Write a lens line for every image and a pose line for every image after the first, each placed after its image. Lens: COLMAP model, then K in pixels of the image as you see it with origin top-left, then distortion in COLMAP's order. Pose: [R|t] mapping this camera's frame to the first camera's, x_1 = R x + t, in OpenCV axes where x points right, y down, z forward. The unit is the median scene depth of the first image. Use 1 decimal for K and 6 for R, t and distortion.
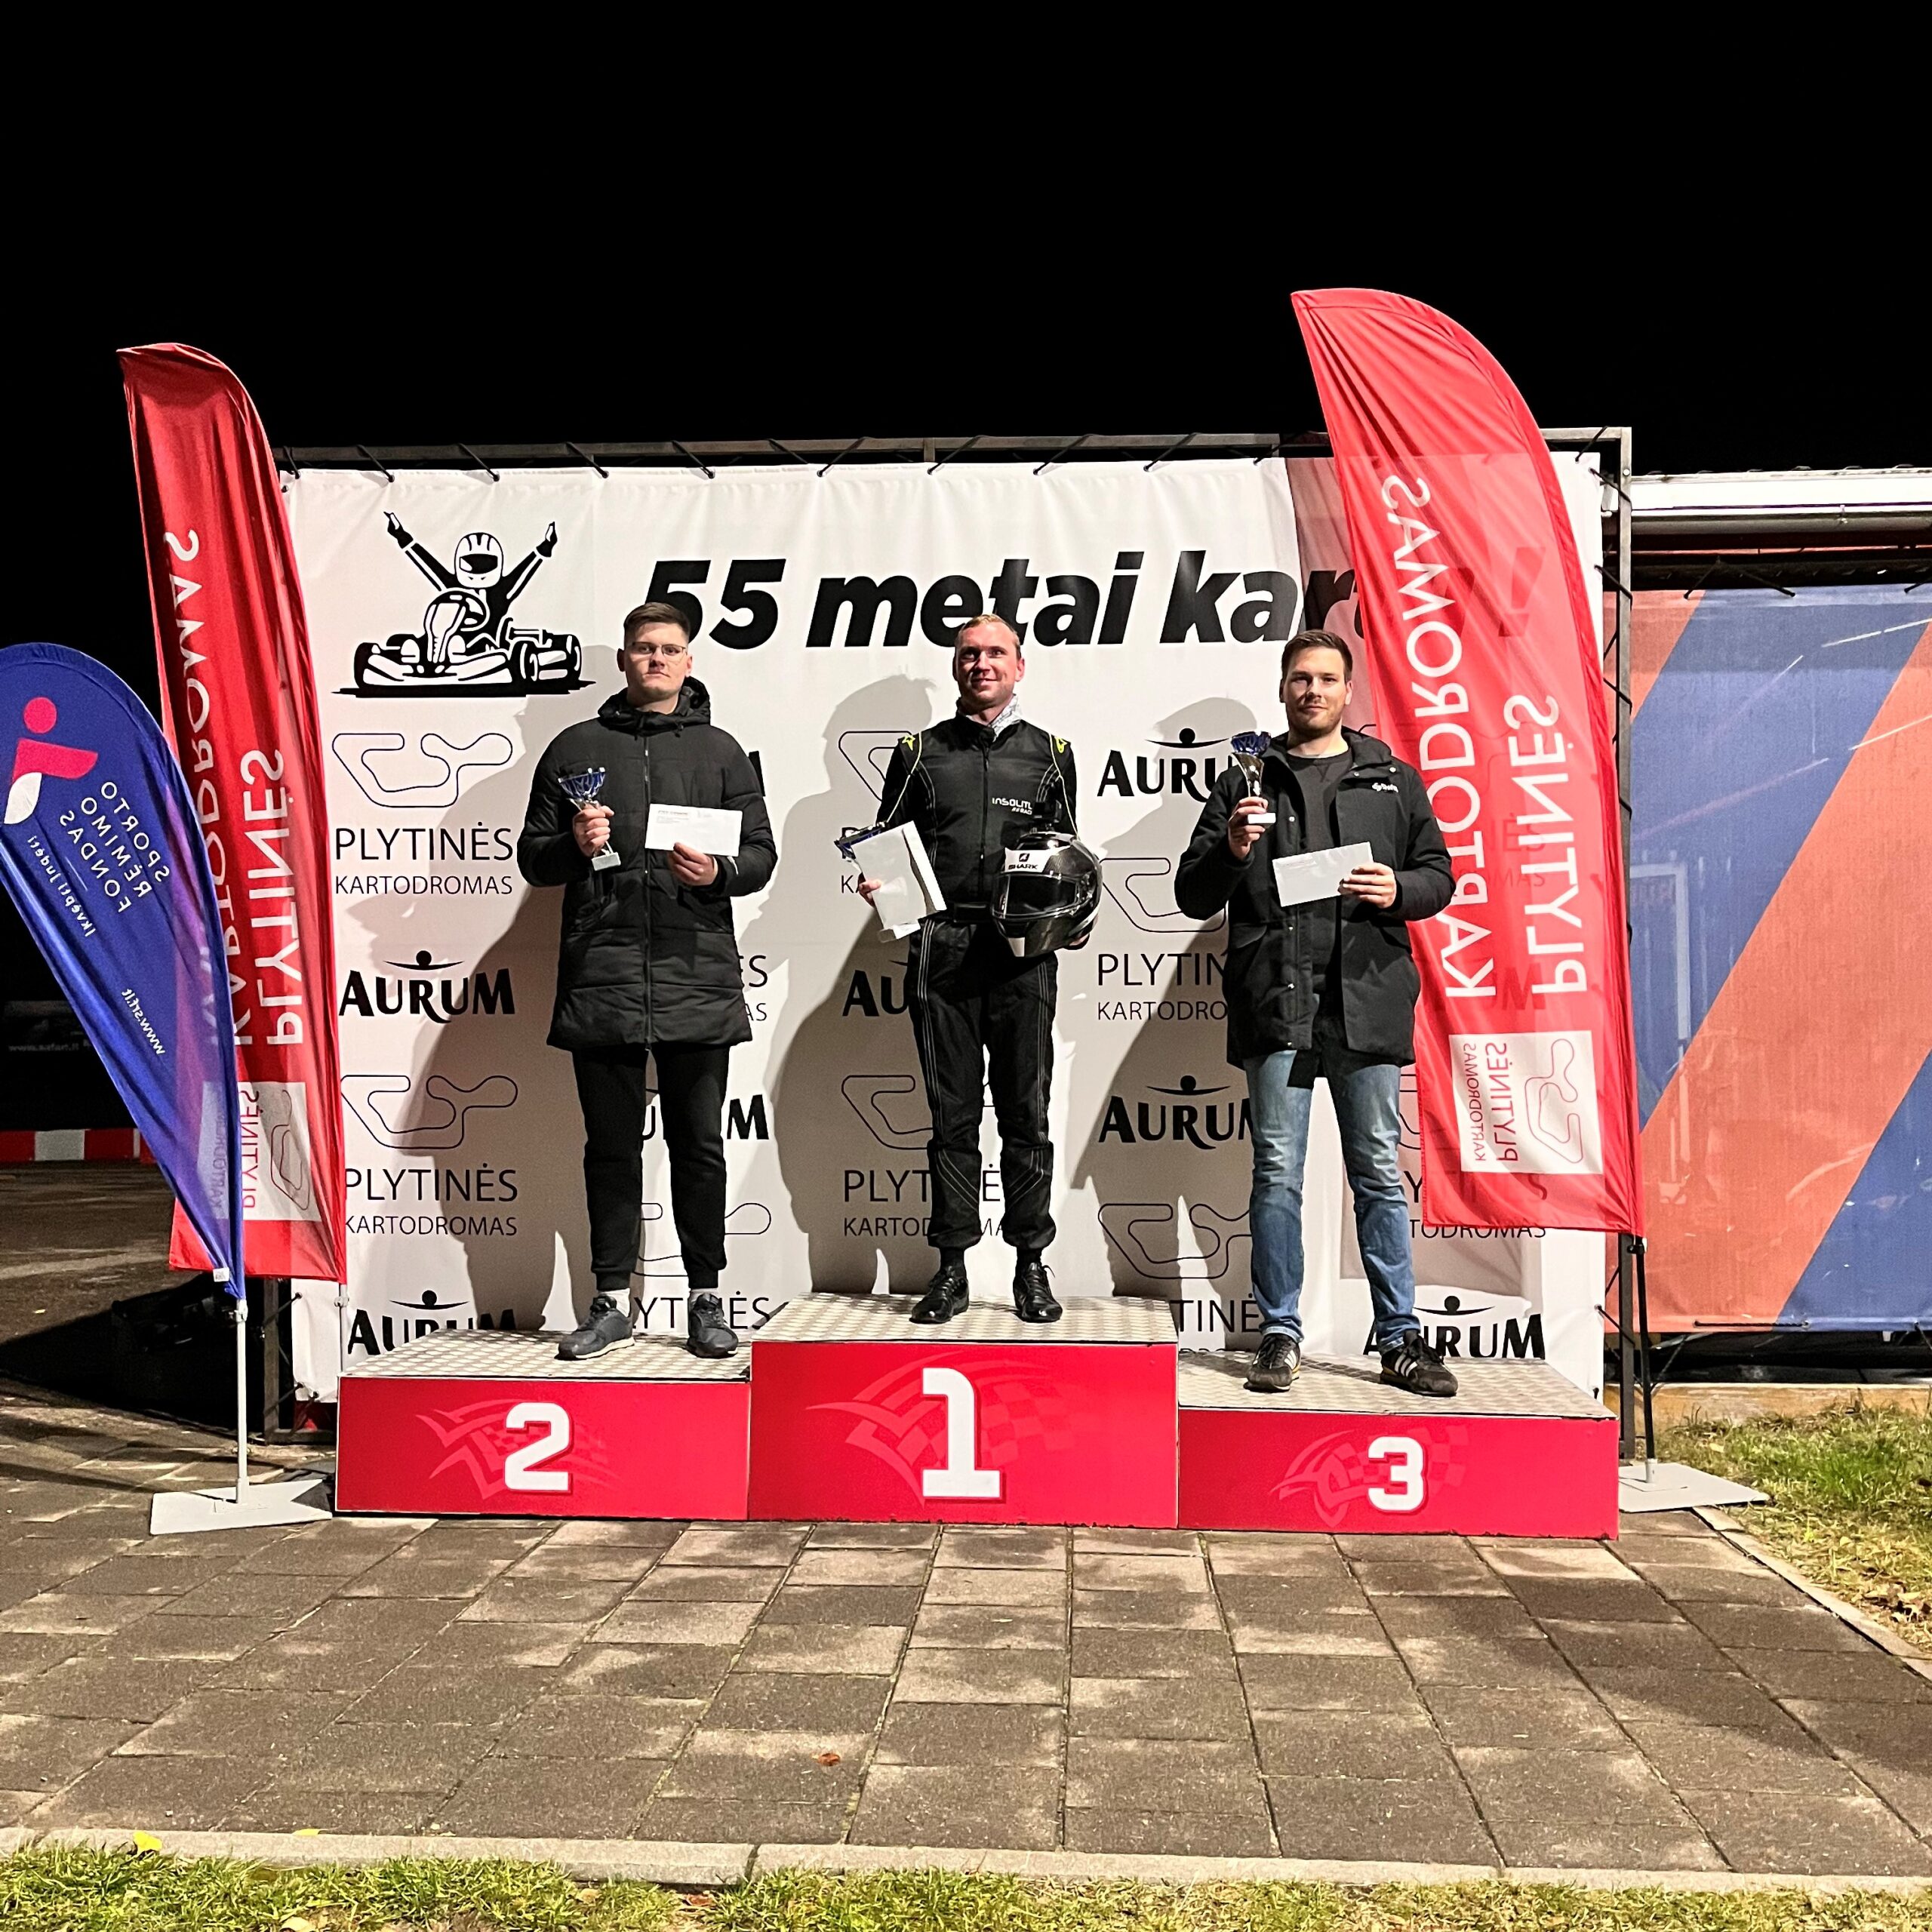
lens RADIAL K [[1929.1, 0, 958.8], [0, 1929.1, 970.9], [0, 0, 1]] dist [0.022906, 0.029728]
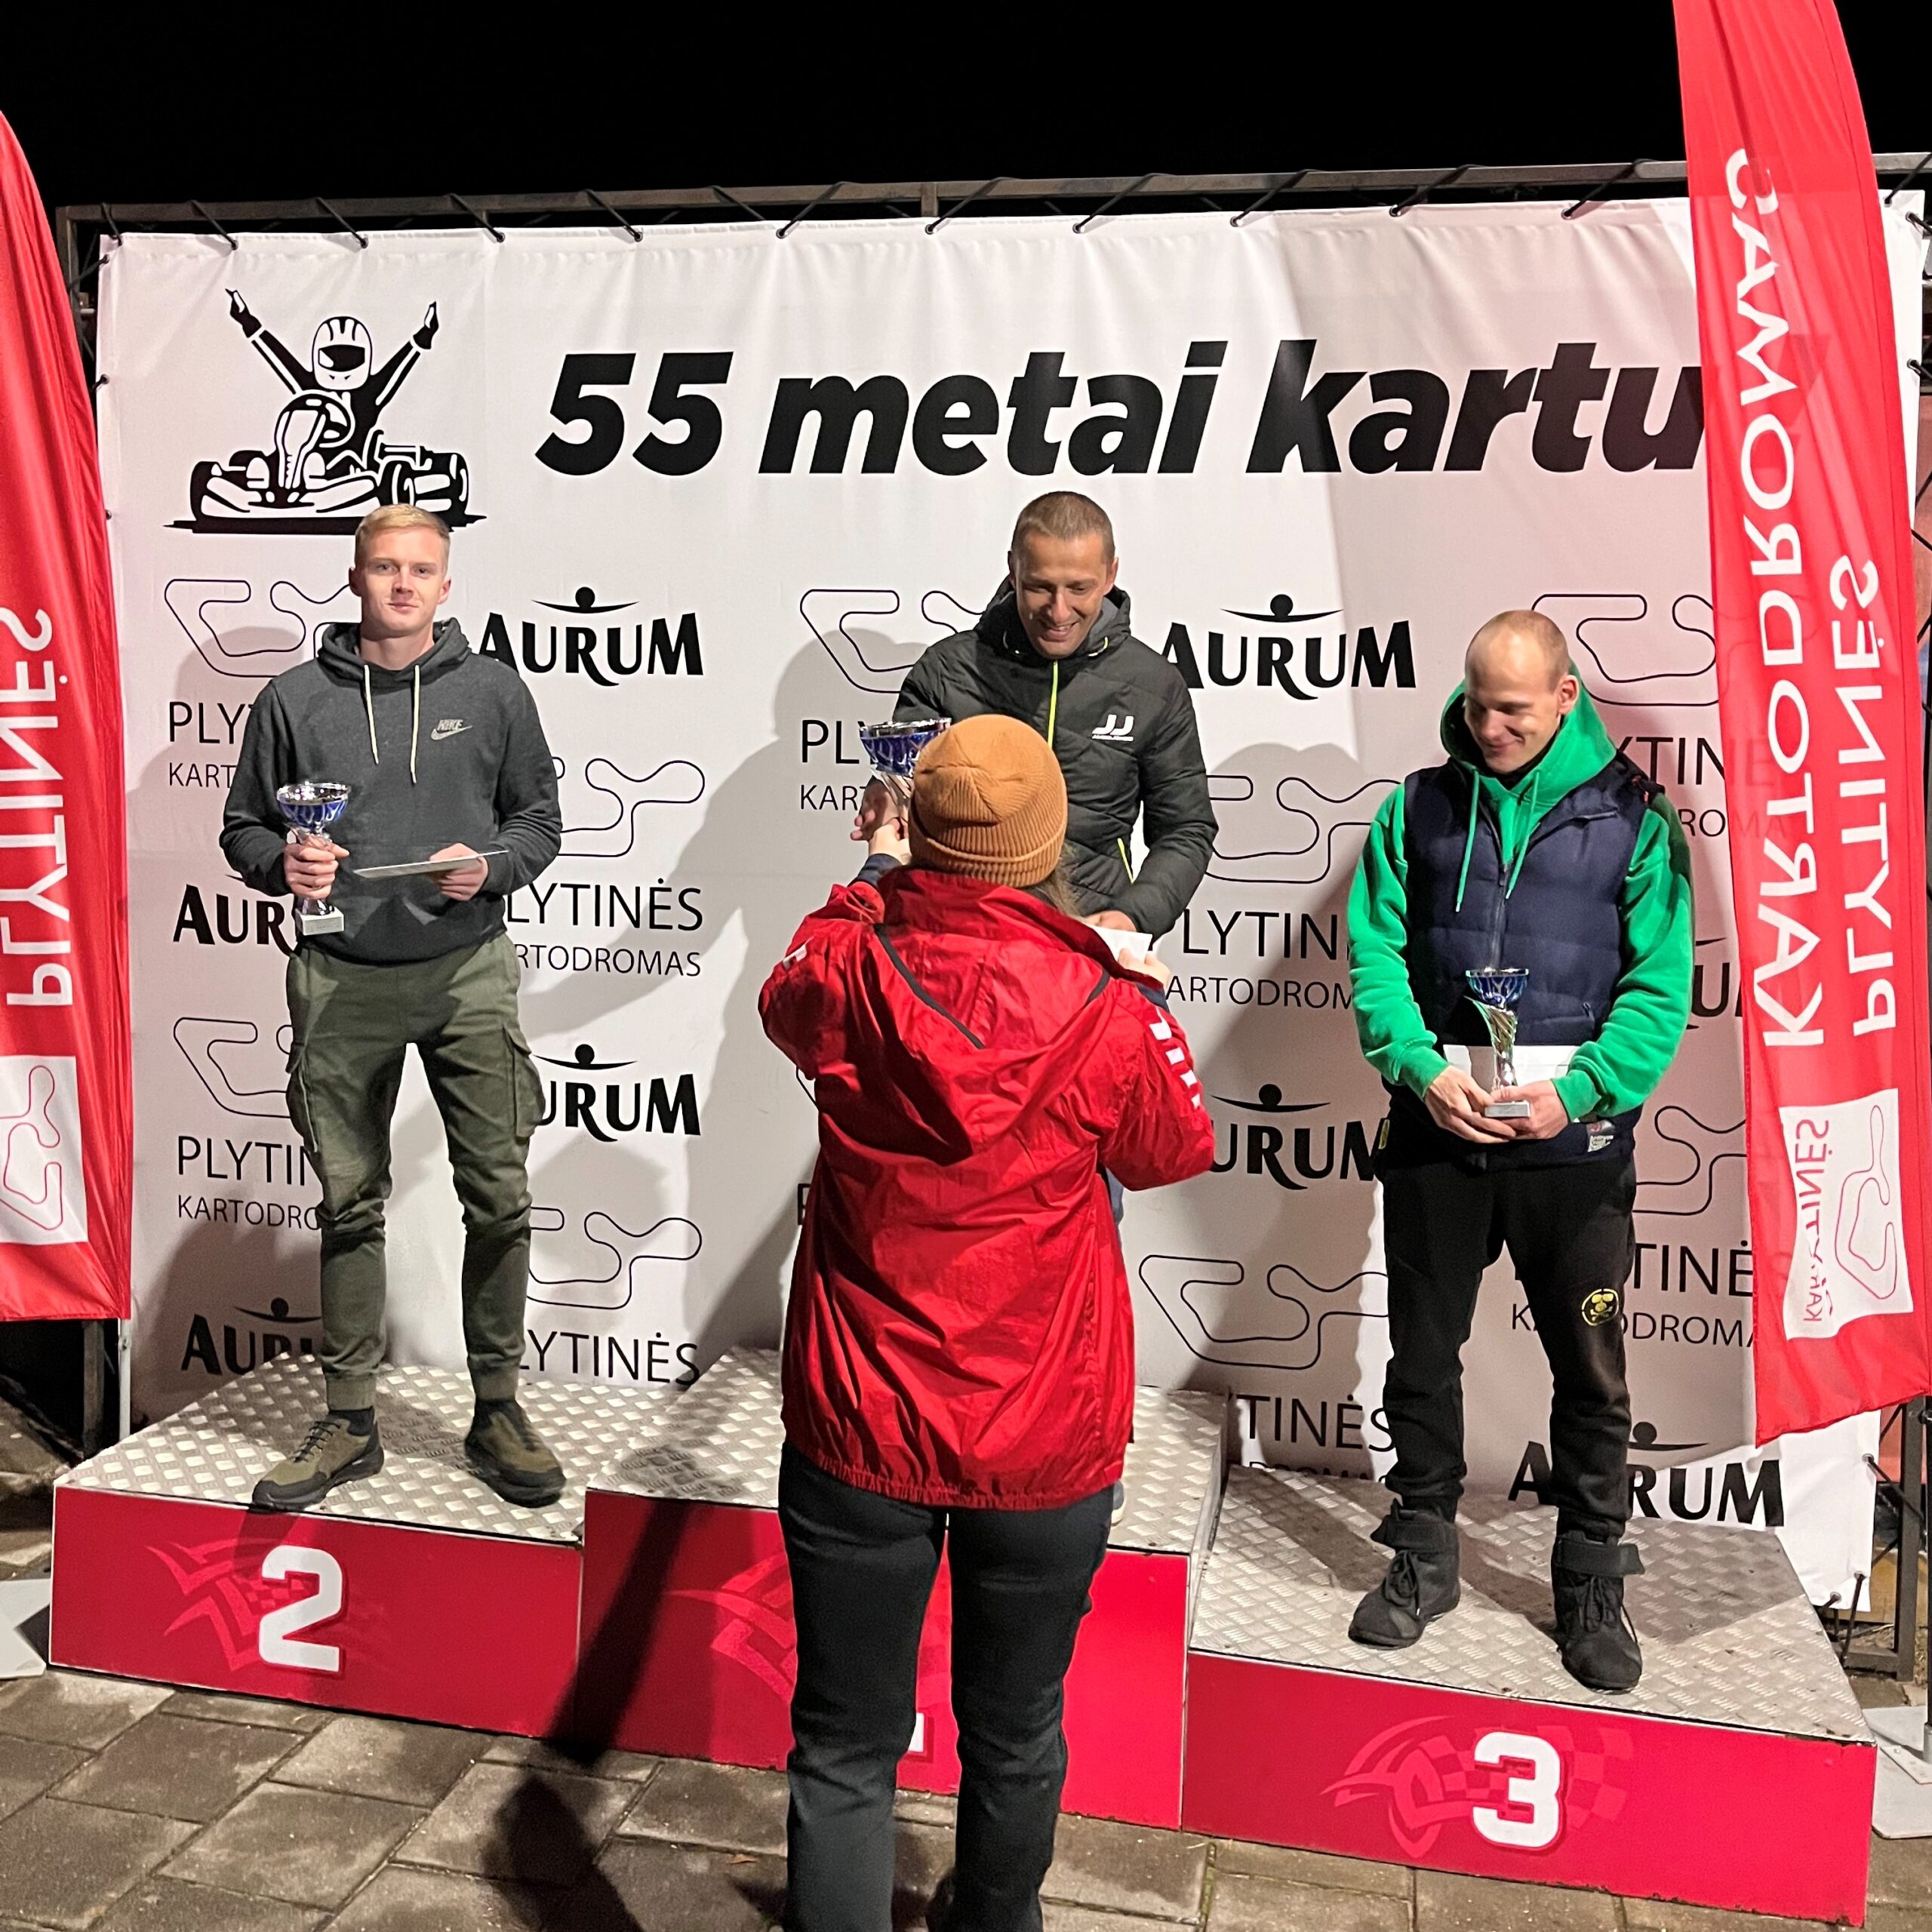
lens RADIAL K [[1928.6, 0, 959.9], [0, 1928.6, 755.9], [0, 0, 1]] dist [0.024559, -0.015348]
pose [[0.989190, 0.028828, -0.143781, 0.105303], [-0.023020, 0.998857, 0.041894, -0.094134], [0.144824, -0.038132, 0.988722, 0.287562]]
